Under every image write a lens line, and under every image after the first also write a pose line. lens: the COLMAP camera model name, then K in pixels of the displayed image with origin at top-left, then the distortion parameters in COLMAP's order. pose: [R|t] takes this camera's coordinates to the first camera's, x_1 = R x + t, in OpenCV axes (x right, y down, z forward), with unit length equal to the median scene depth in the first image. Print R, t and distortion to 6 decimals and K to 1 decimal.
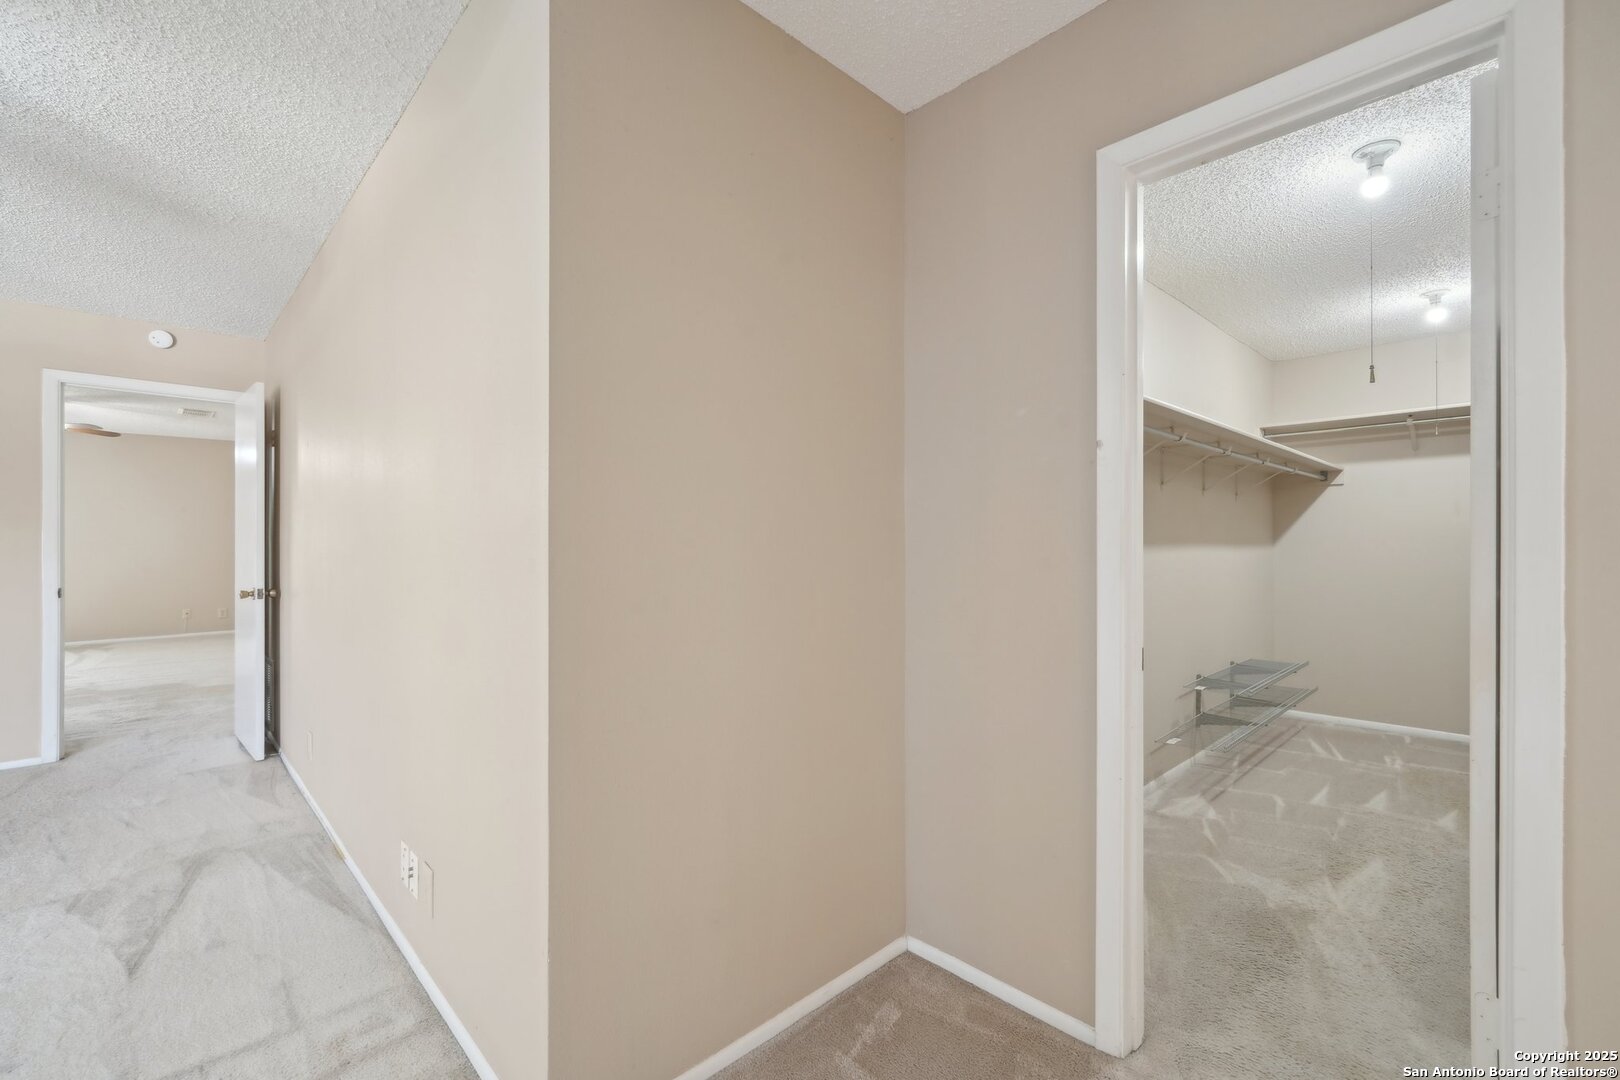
lens RADIAL K [[689.3, 0, 810.0], [0, 689.3, 540.0], [0, 0, 1]] dist [-0.000752, 0.008266]
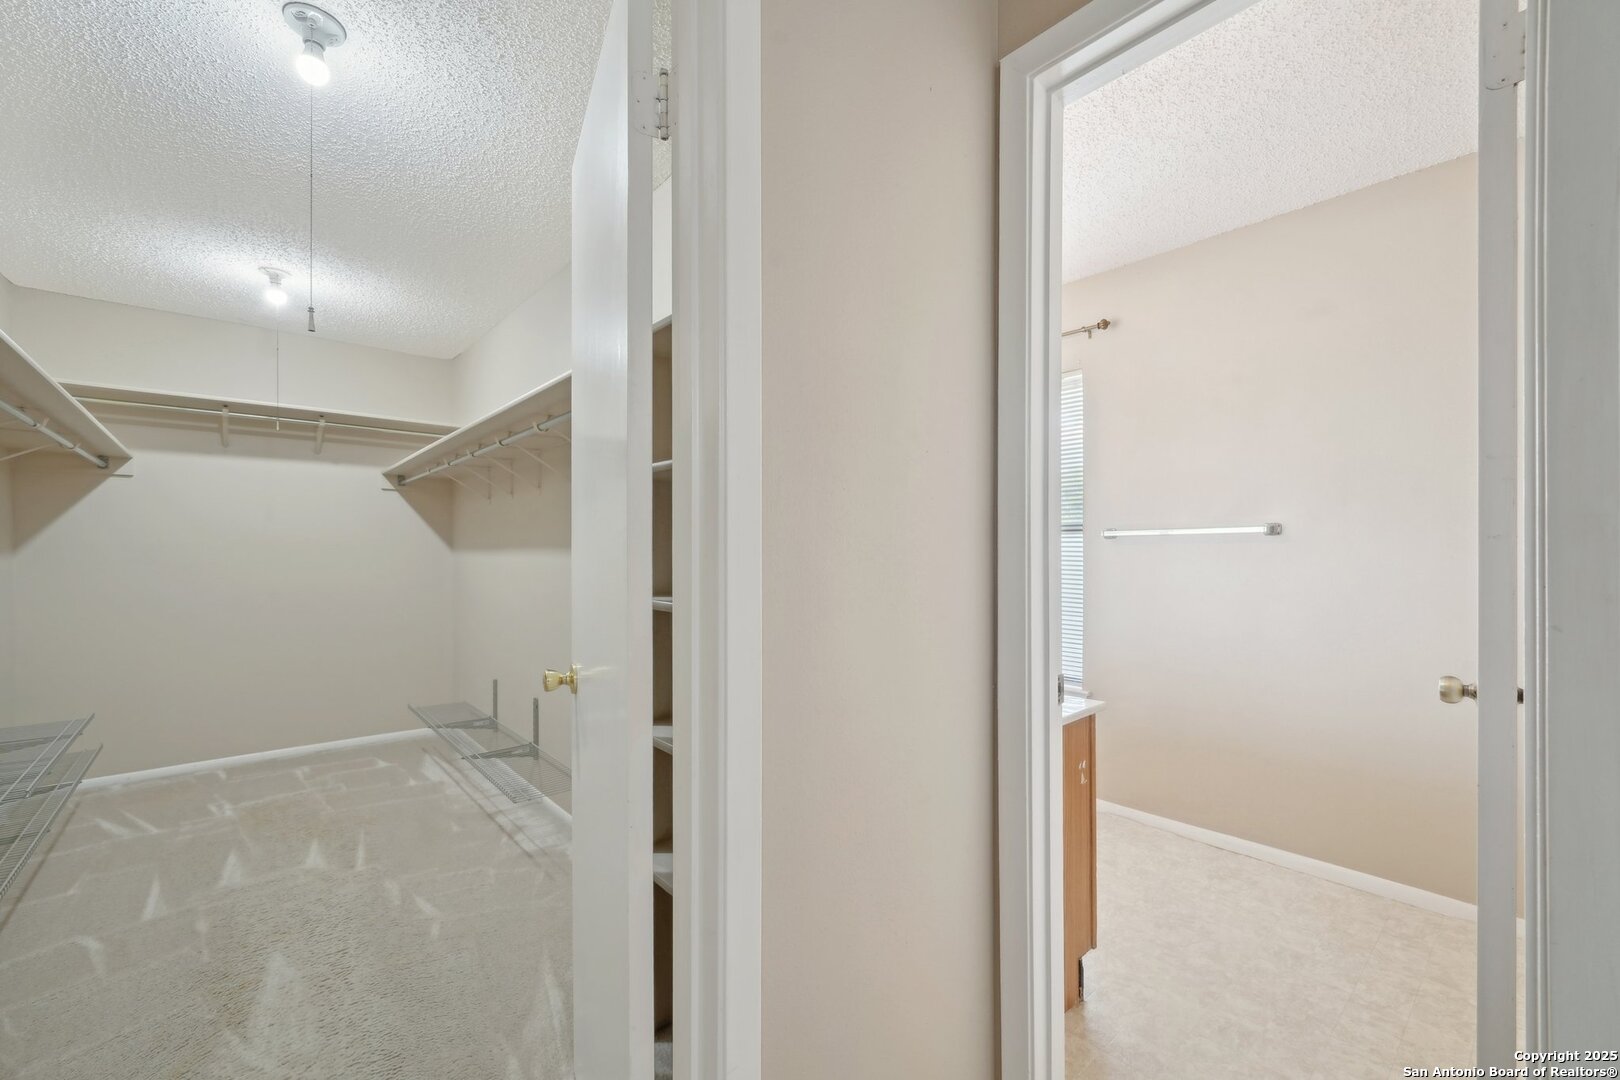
lens RADIAL K [[657.8, 0, 814.8], [0, 657.8, 549.3], [0, 0, 1]] dist [-0.000994, 0.000588]
pose [[0.042964, 0.001984, 0.999075, 0.084814], [-0.001149, 0.999997, -0.001936, 0.005685], [-0.999076, -0.001065, 0.042966, 0.285598]]
